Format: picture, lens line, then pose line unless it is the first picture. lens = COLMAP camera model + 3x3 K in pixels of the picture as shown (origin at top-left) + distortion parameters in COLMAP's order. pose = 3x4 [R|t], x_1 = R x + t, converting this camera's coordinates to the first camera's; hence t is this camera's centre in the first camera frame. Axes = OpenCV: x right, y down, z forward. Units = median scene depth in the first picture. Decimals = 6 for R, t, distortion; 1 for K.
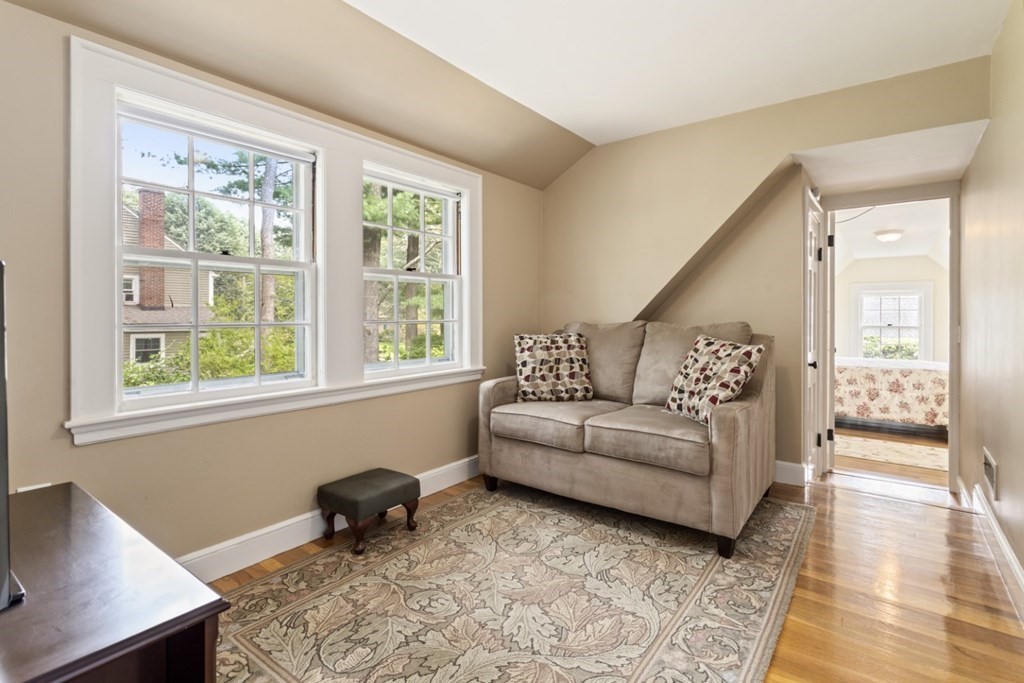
lens RADIAL K [[493.7, 0, 515.5], [0, 493.7, 310.5], [0, 0, 1]] dist [0.000574, 0.002075]
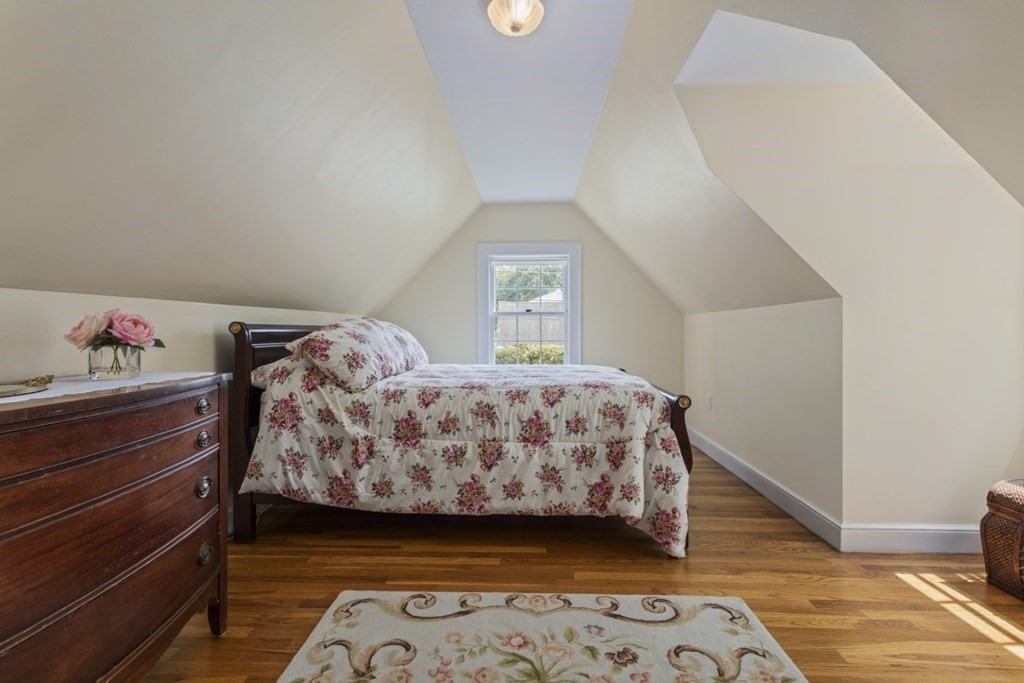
lens RADIAL K [[493.7, 0, 515.5], [0, 493.7, 310.5], [0, 0, 1]] dist [0.000574, 0.002075]
pose [[0.820262, 0.013299, 0.571833, 0.509080], [0.004974, 0.999526, -0.030381, 0.064514], [-0.571966, 0.027764, 0.819807, 0.655009]]
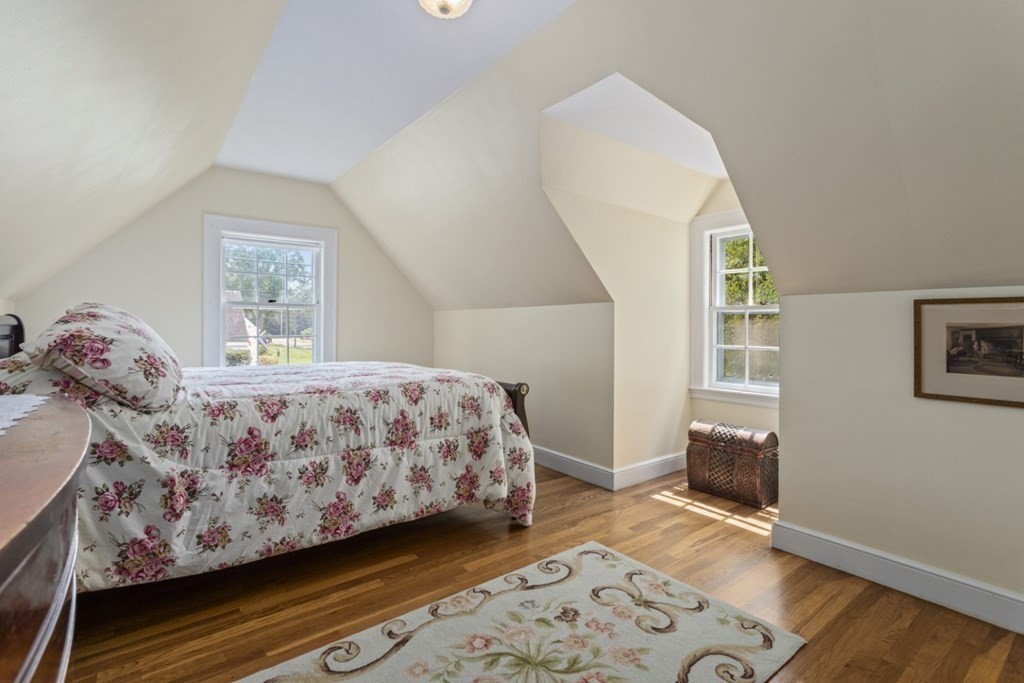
lens RADIAL K [[492.8, 0, 522.6], [0, 492.8, 301.0], [0, 0, 1]] dist [0.001884, 0.001765]
pose [[0.244303, 0.042521, 0.968766, 0.403480], [-0.009946, 0.999095, -0.041344, 0.065161], [-0.969648, 0.000465, 0.244505, 0.801630]]
